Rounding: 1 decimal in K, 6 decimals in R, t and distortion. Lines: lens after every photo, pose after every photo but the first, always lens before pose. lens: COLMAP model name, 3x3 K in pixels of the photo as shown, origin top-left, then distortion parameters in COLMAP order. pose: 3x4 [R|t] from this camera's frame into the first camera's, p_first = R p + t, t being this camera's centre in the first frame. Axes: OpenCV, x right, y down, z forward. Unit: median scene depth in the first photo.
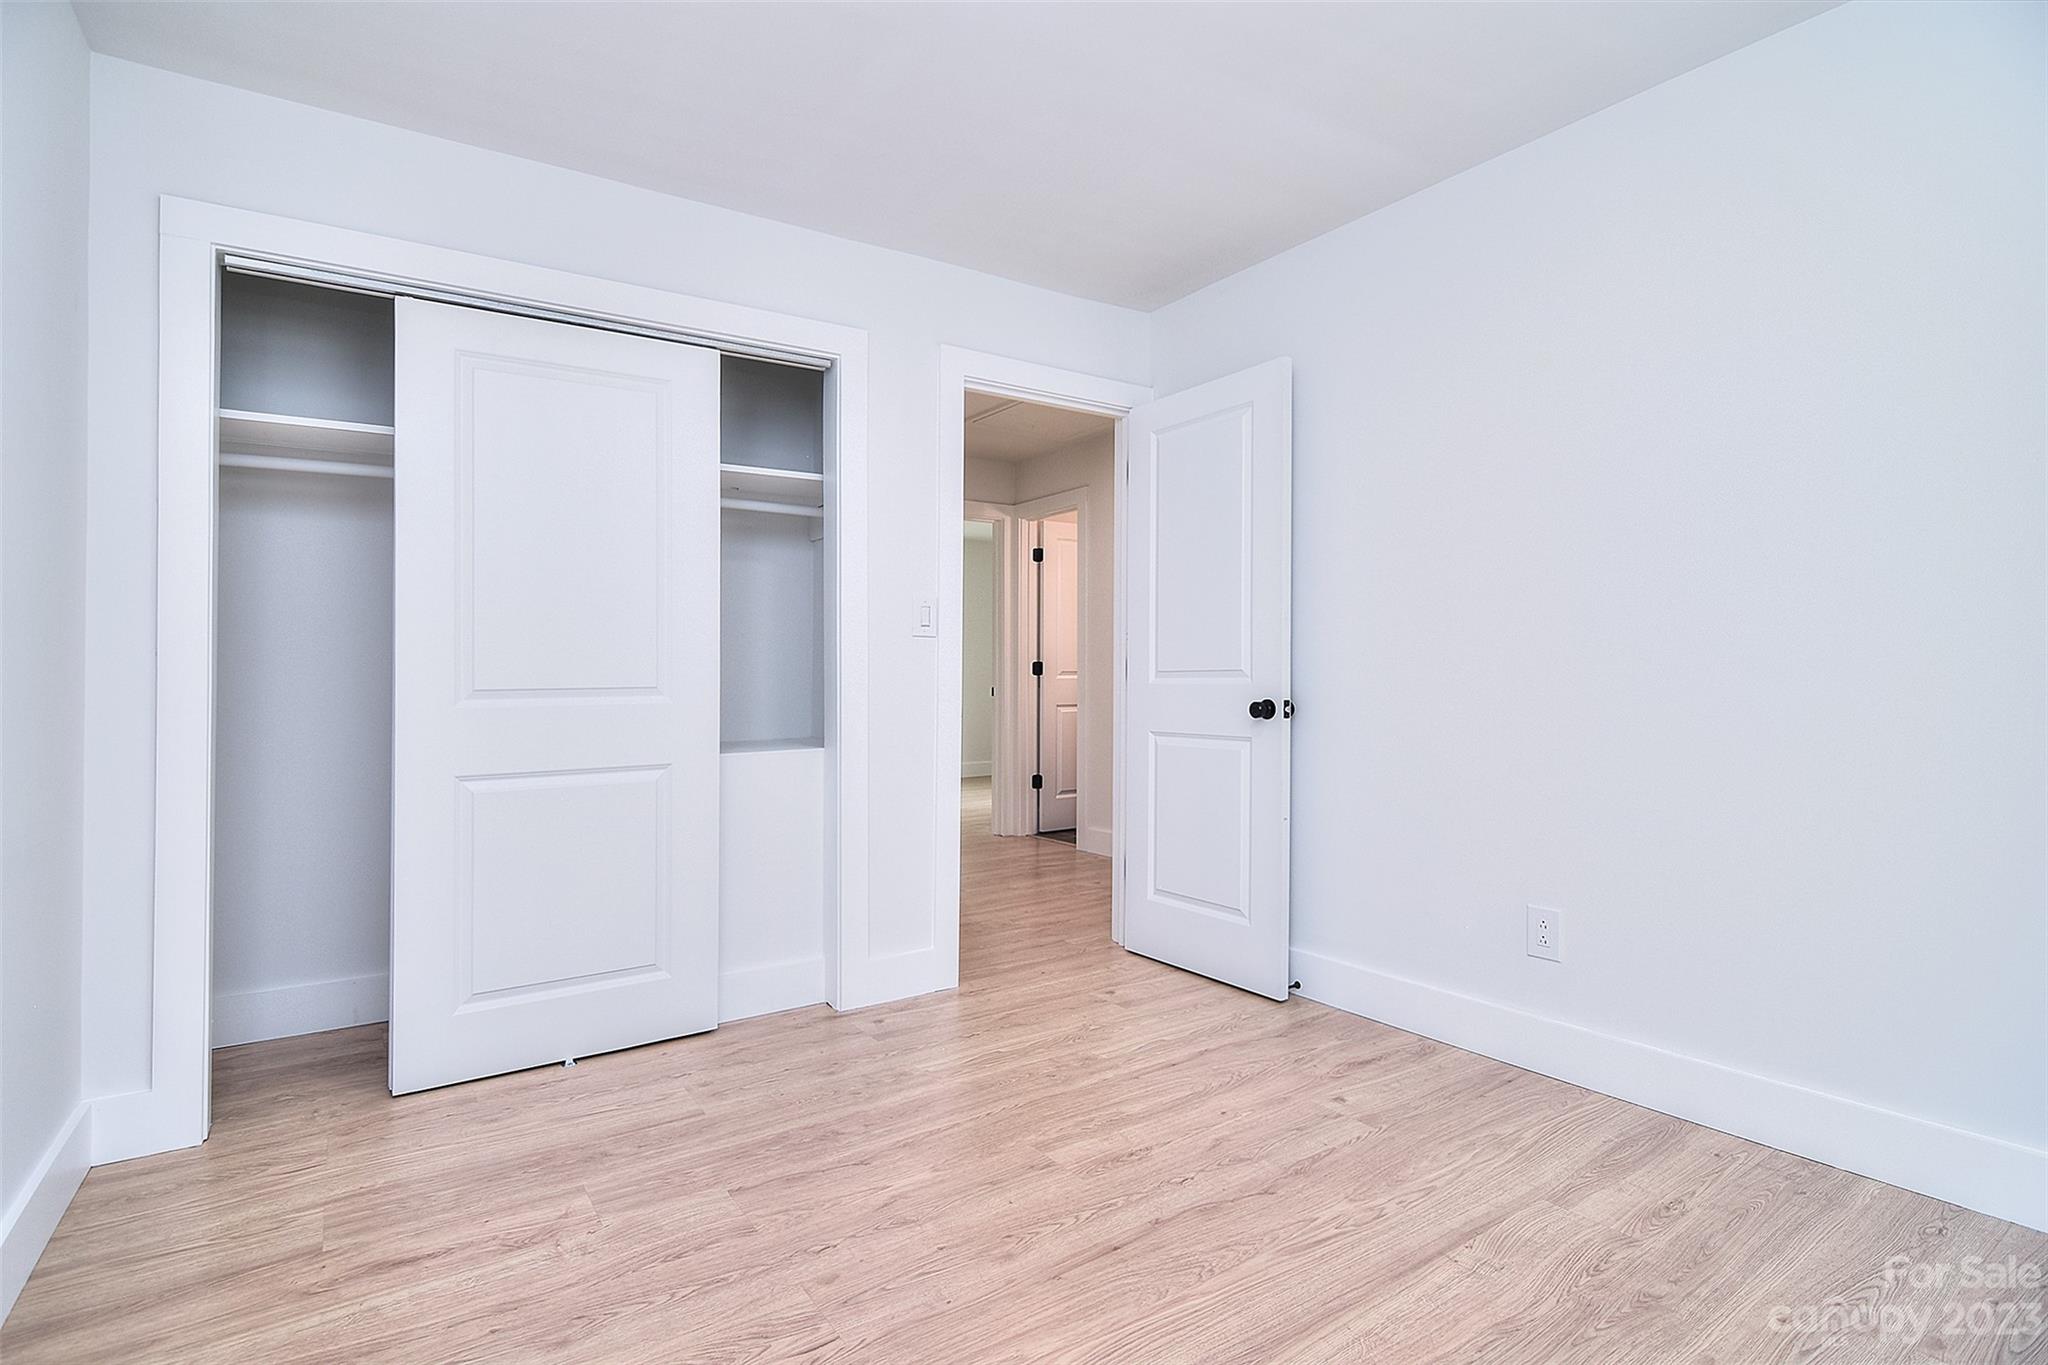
lens RADIAL K [[1002.2, 0, 1024.0], [0, 1002.2, 682.5], [0, 0, 1]] dist [-0.021610, -0.000200]
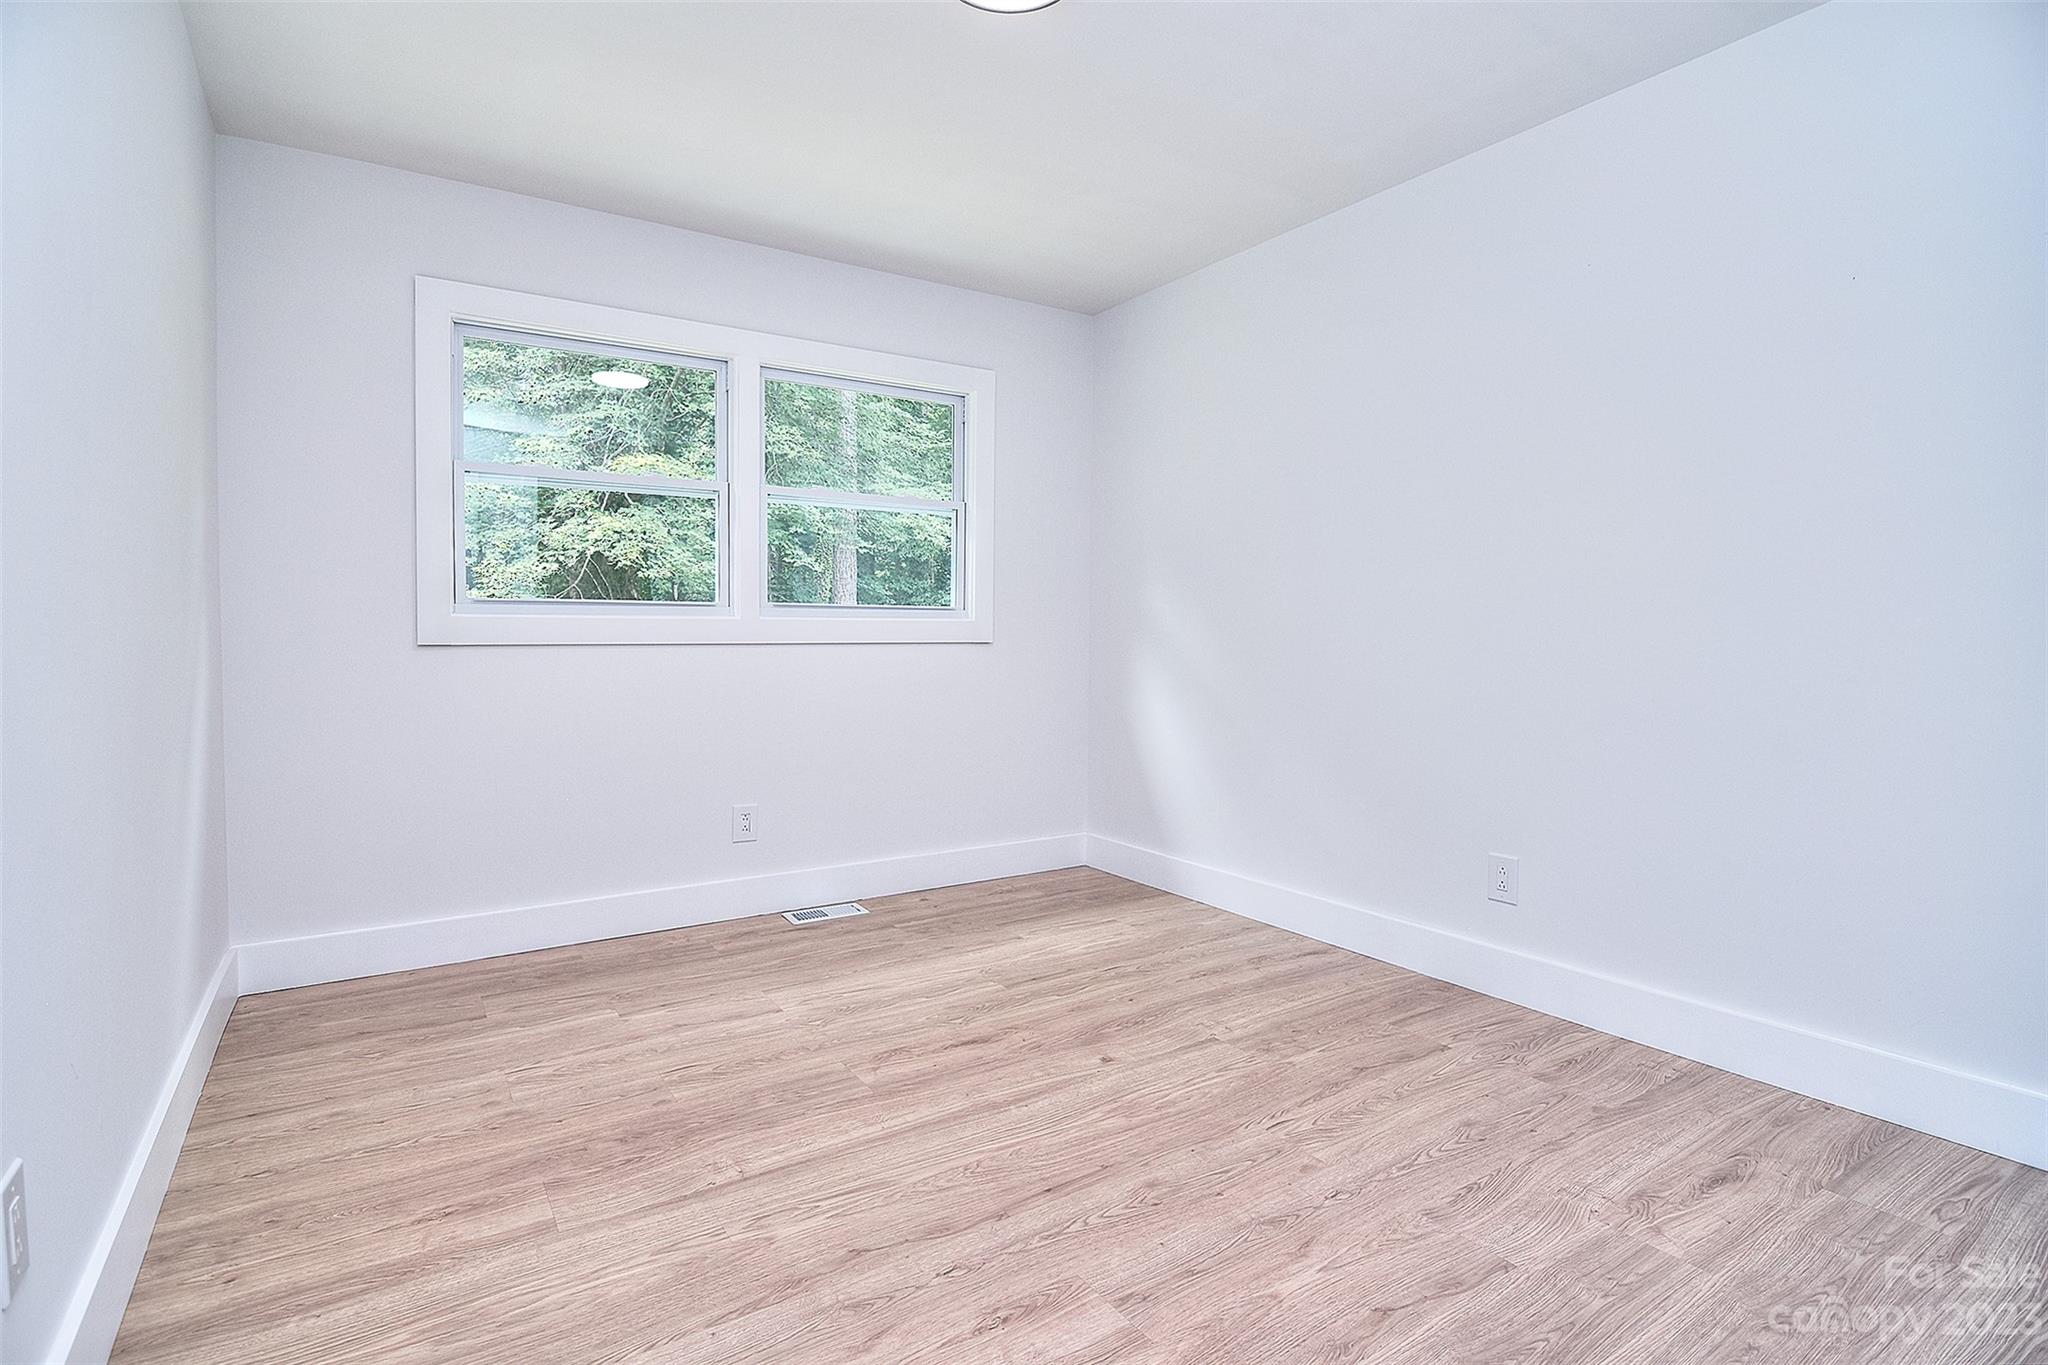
lens RADIAL K [[1002.2, 0, 1024.0], [0, 1002.2, 682.5], [0, 0, 1]] dist [-0.021610, -0.000200]
pose [[-0.999758, 0.010840, 0.019162, 0.089185], [0.011756, 0.998760, 0.048367, -0.006397], [-0.018614, 0.048580, -0.998646, 1.941527]]
